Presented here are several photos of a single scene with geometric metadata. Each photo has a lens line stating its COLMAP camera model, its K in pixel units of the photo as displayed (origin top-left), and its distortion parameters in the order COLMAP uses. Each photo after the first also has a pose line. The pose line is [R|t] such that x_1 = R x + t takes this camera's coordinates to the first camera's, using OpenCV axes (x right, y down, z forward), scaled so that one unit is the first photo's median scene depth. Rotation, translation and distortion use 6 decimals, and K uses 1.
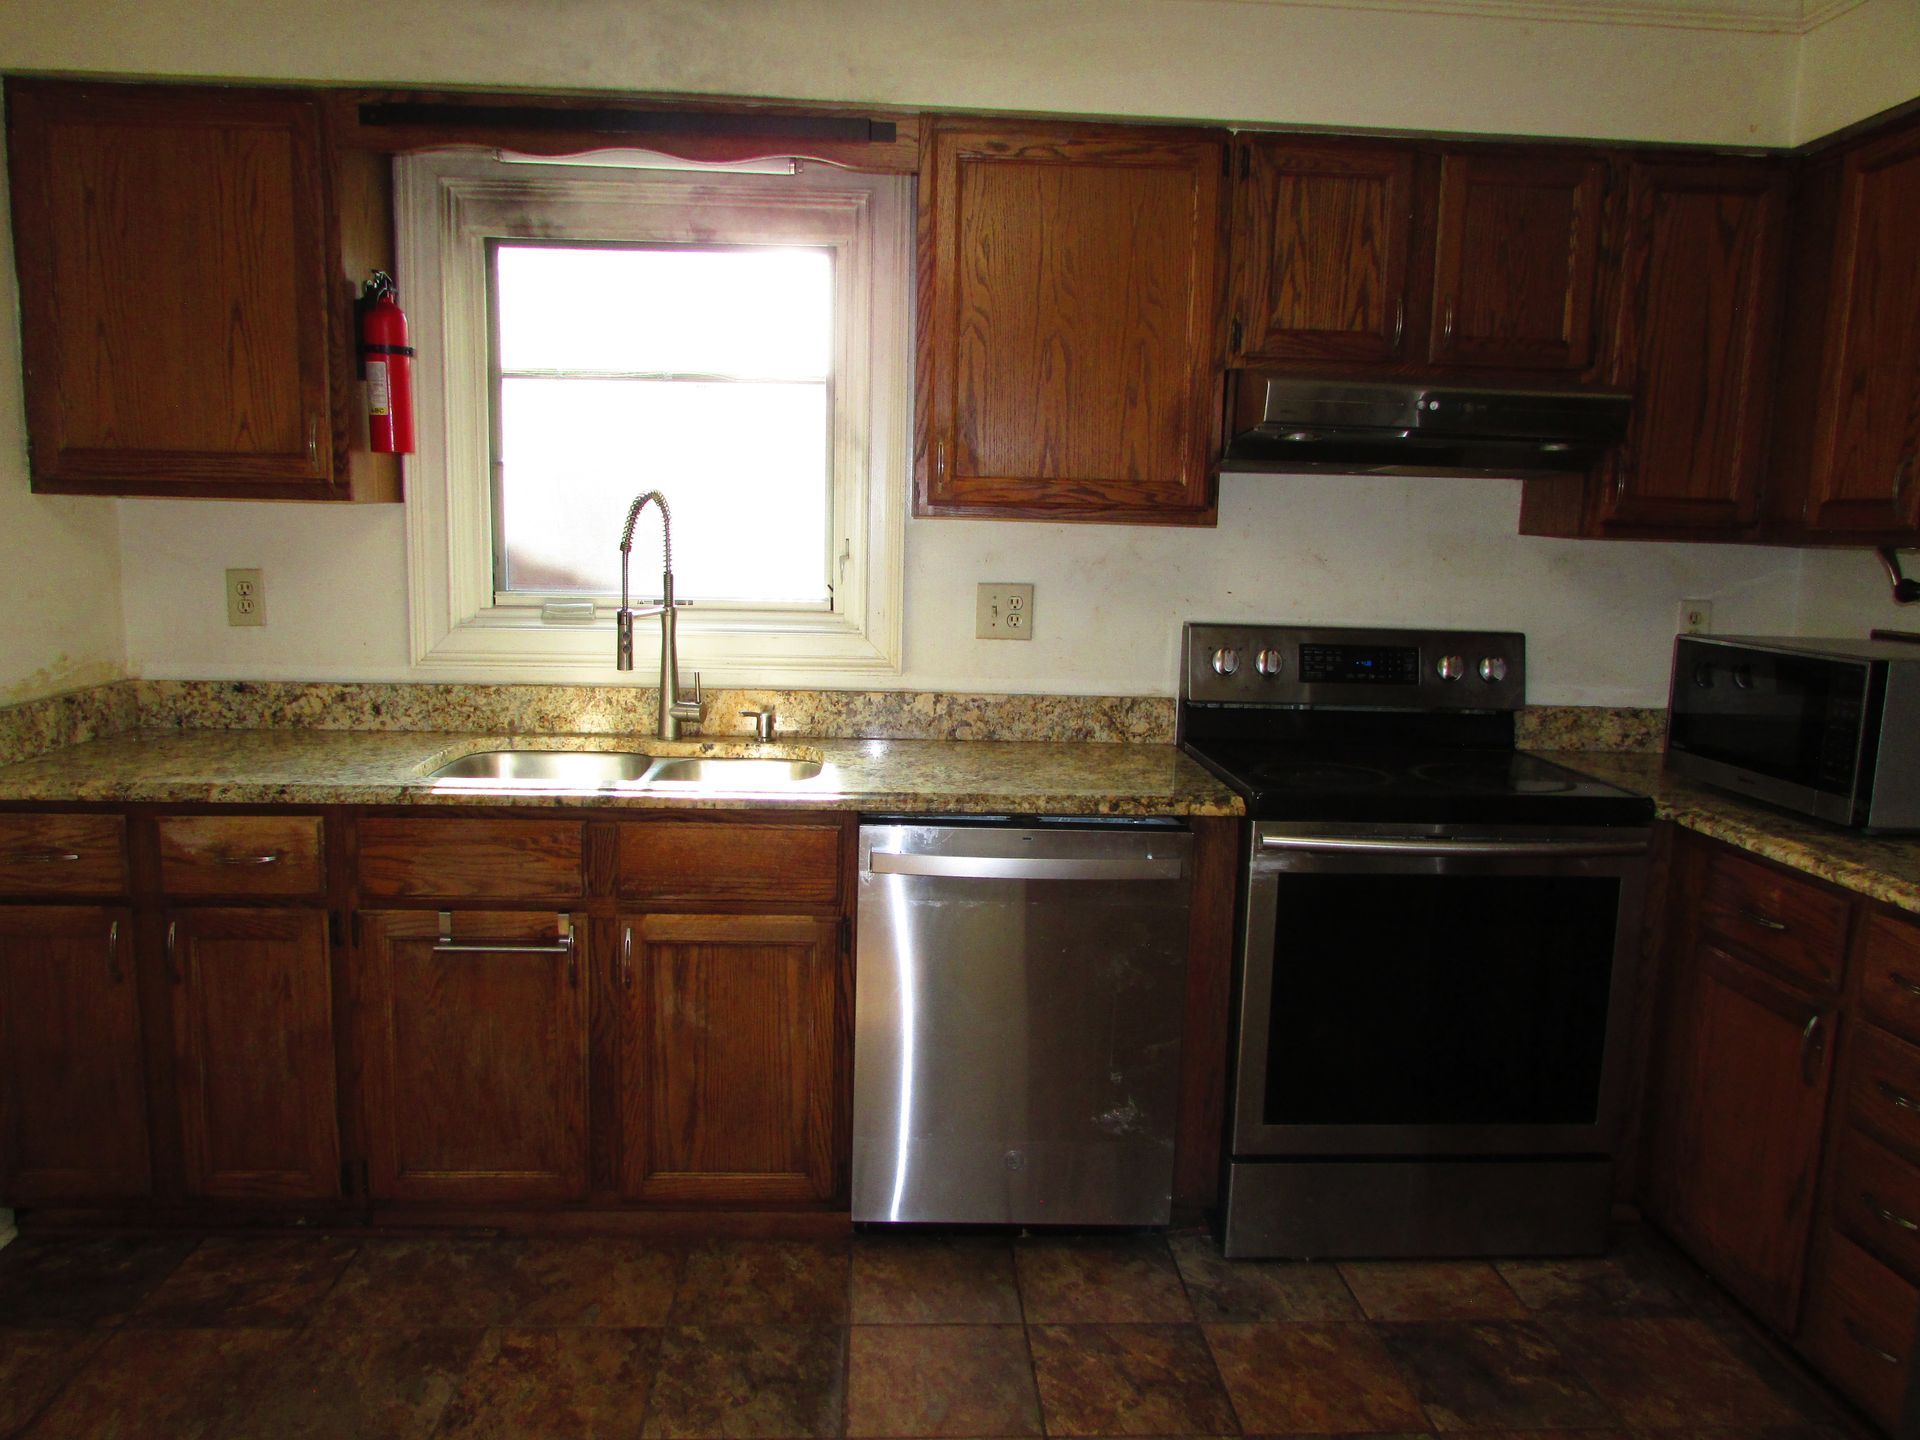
lens RADIAL K [[1381.5, 0, 955.9], [0, 1381.5, 717.6], [0, 0, 1]] dist [-0.021406, 0.003075]
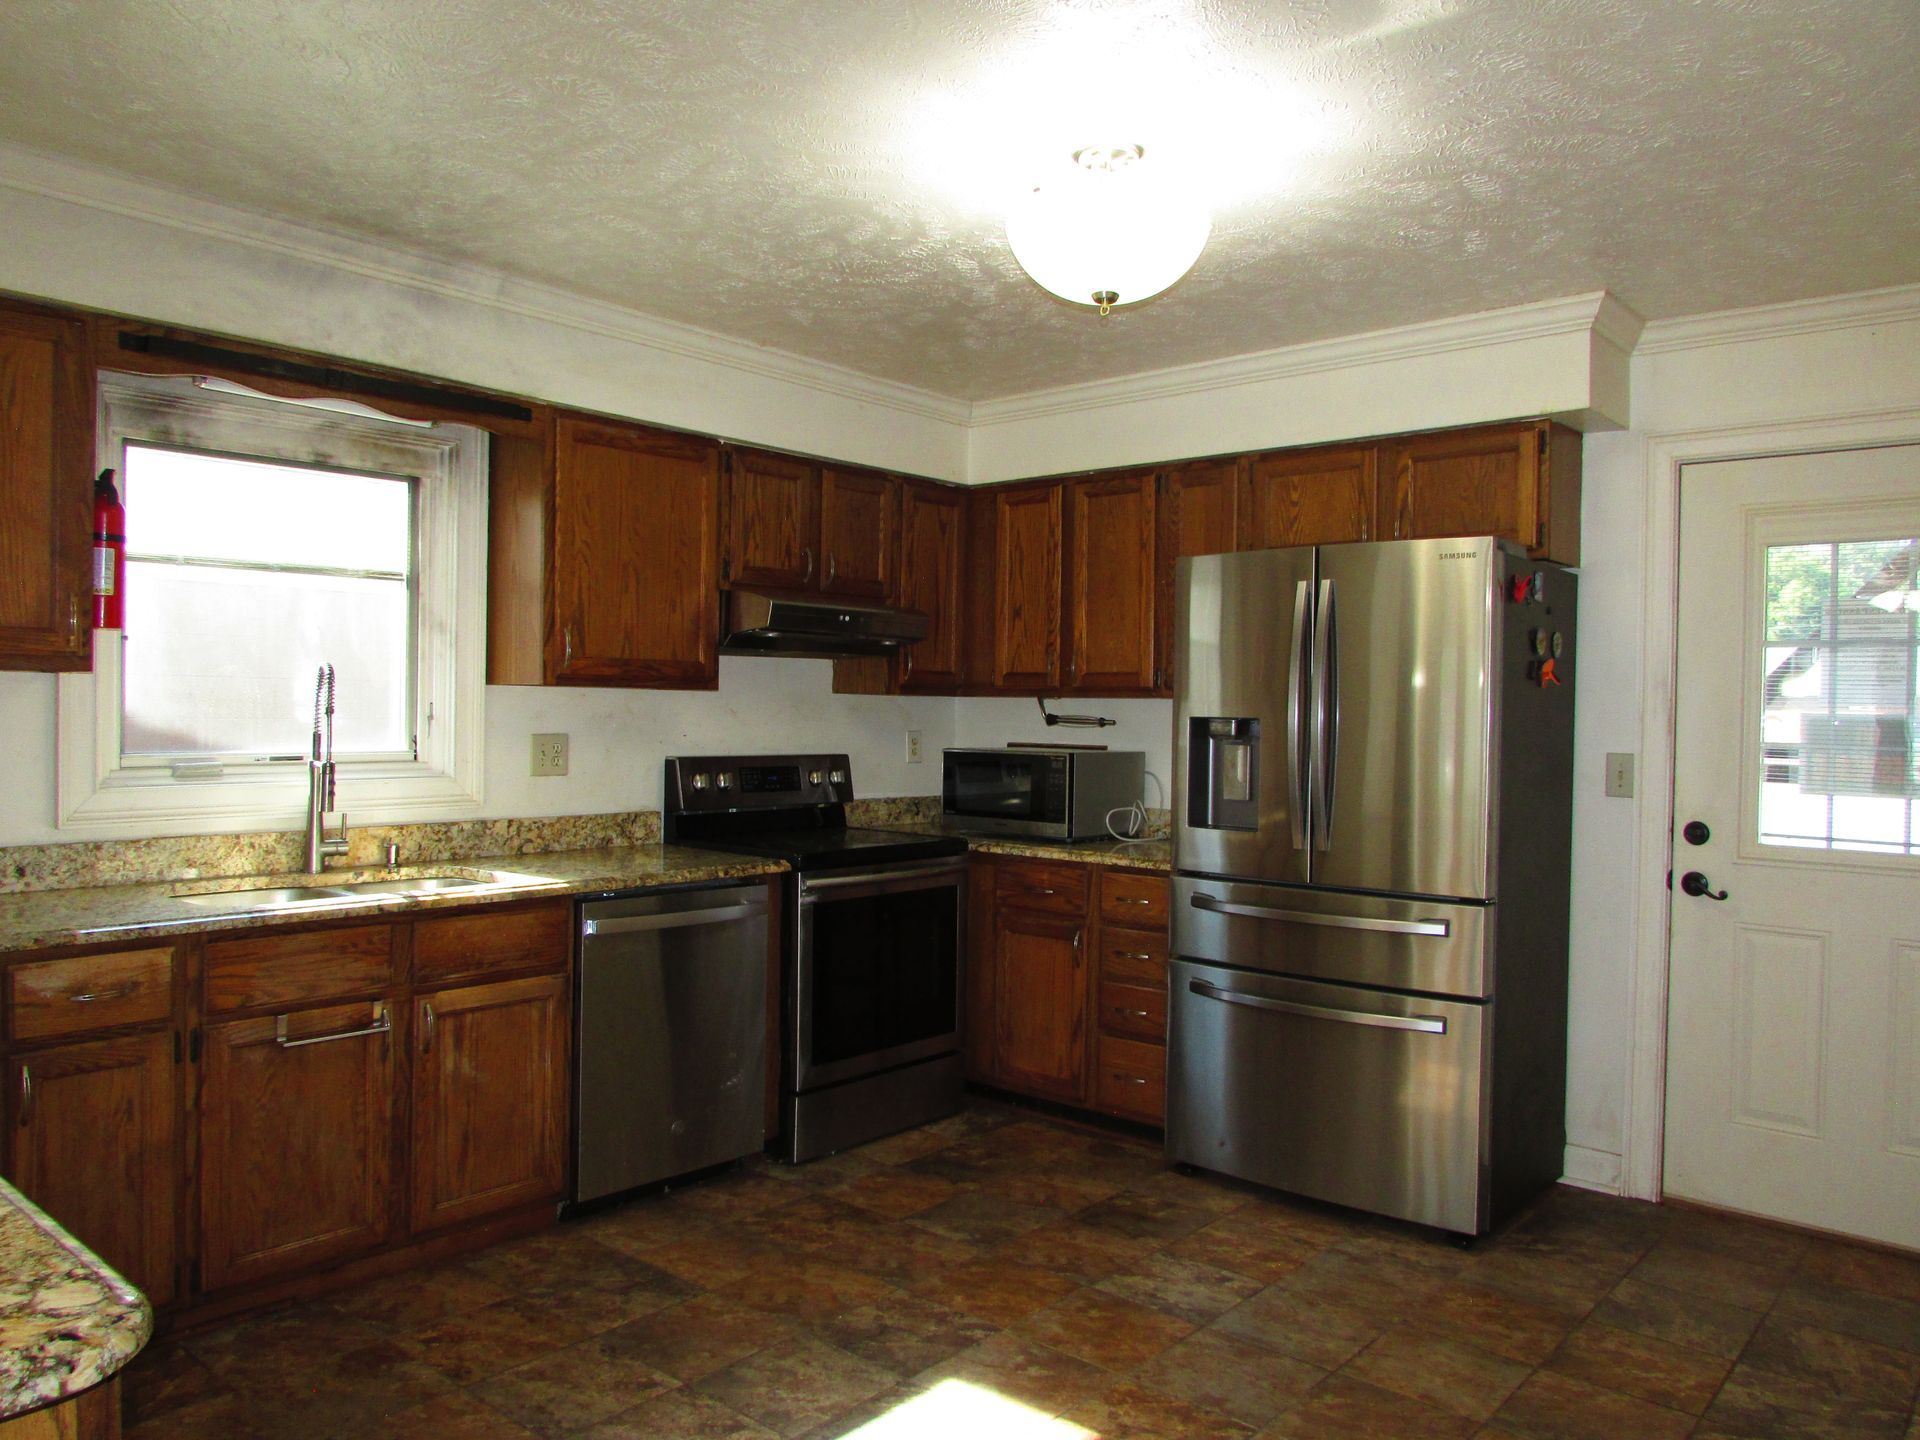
lens RADIAL K [[1381.5, 0, 956.5], [0, 1381.5, 719.9], [0, 0, 1]] dist [-0.021406, 0.003075]
pose [[0.697461, -0.021217, 0.716308, -0.777396], [0.105378, 0.991732, -0.073230, 0.035112], [-0.708832, 0.126558, 0.693931, -0.256615]]
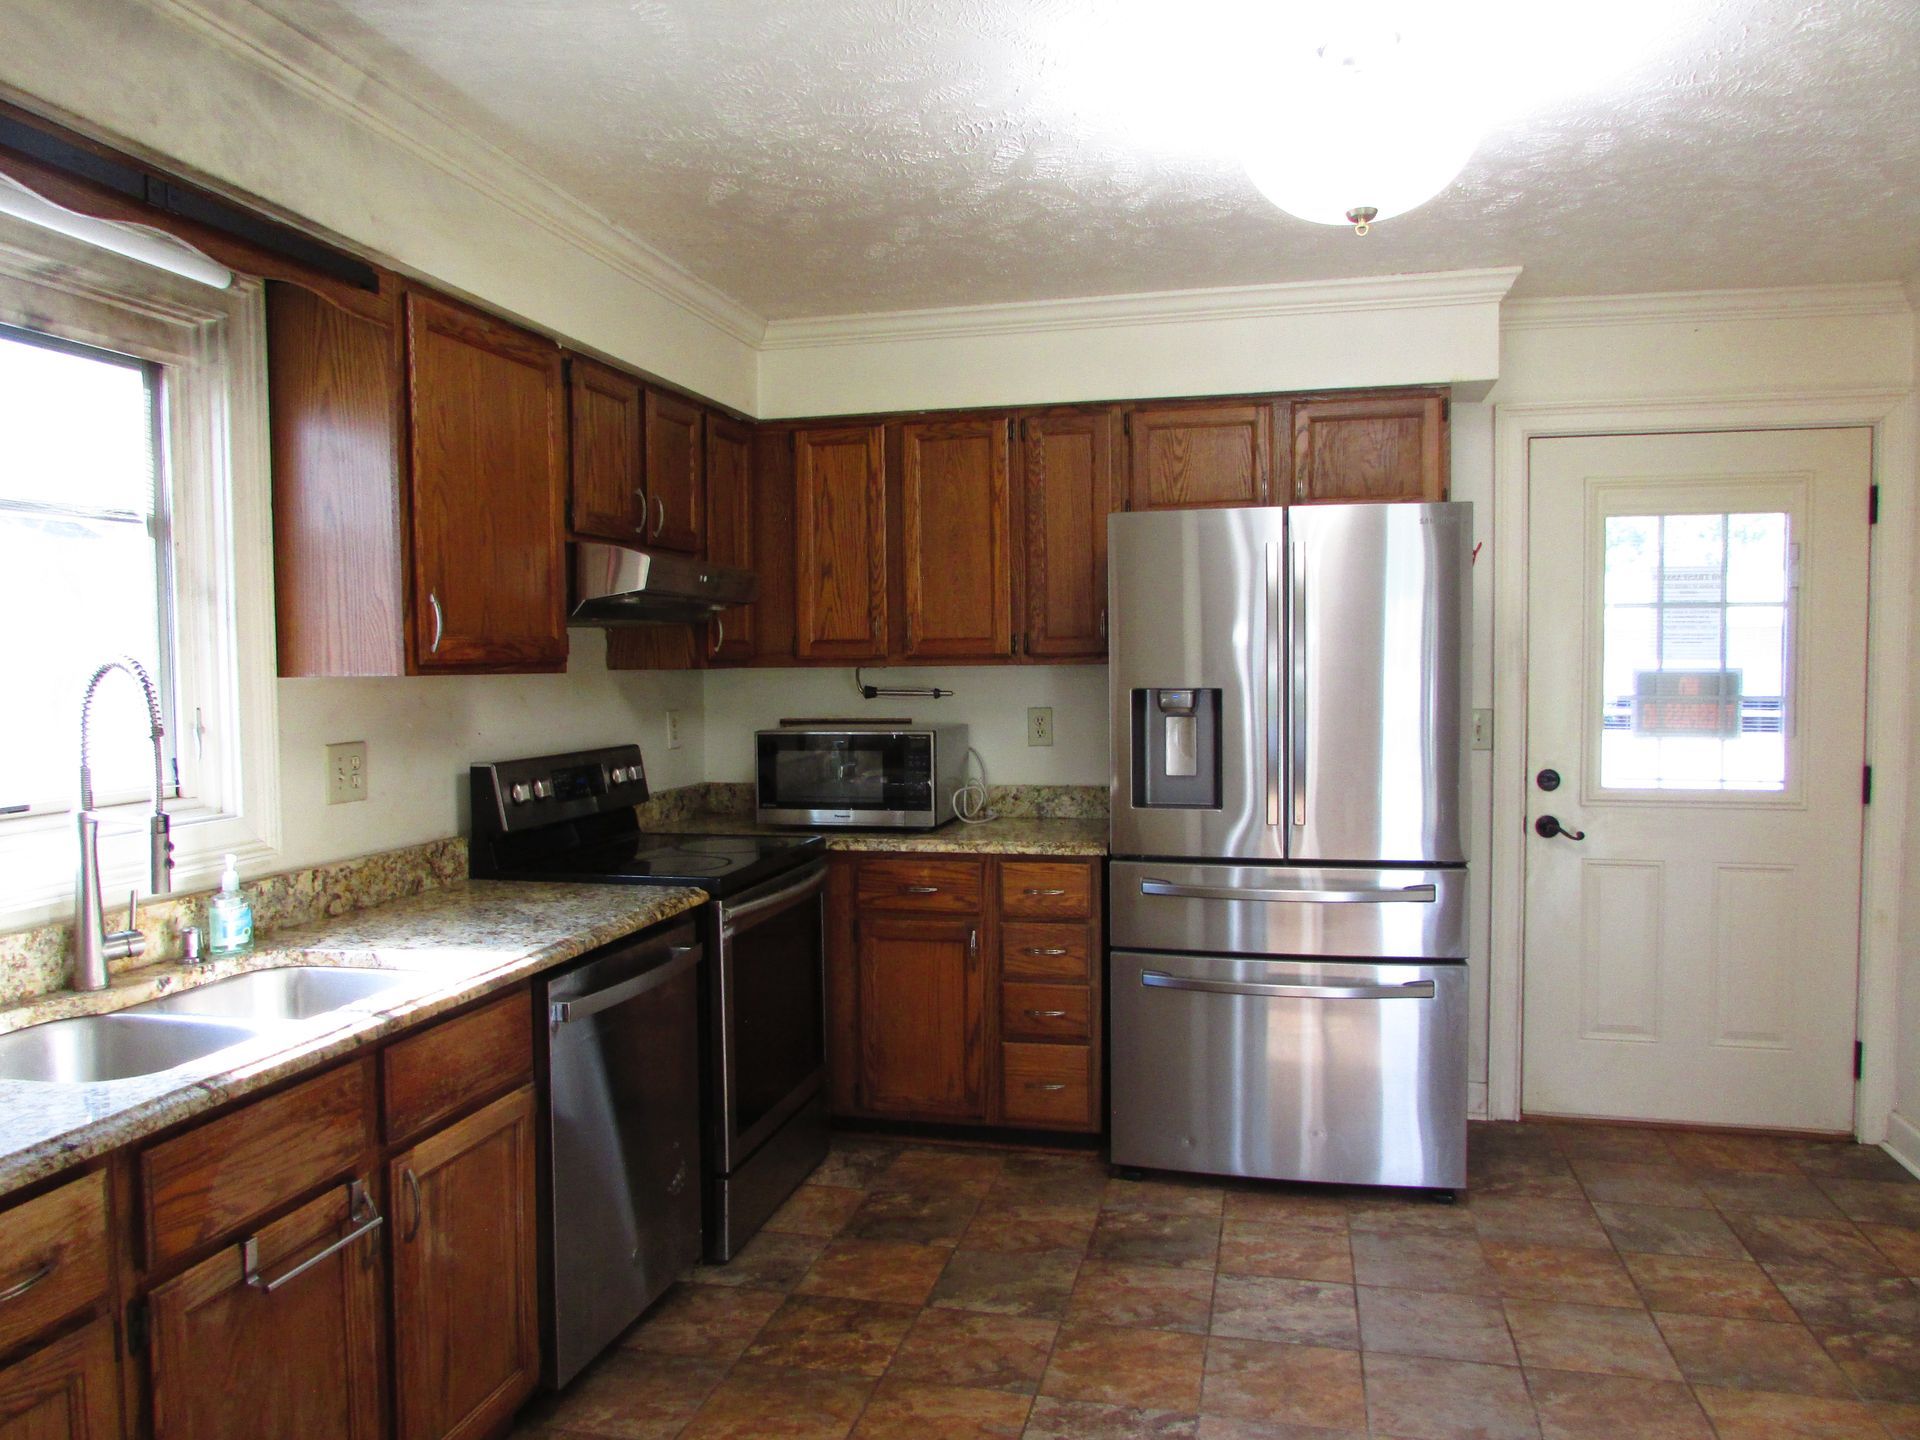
lens RADIAL K [[1381.5, 0, 953.7], [0, 1381.5, 723.2], [0, 0, 1]] dist [-0.021406, 0.003075]
pose [[0.288851, -0.074047, 0.954506, -0.896779], [0.154607, 0.987526, 0.029822, -0.088479], [-0.944808, 0.138959, 0.296696, 0.382773]]
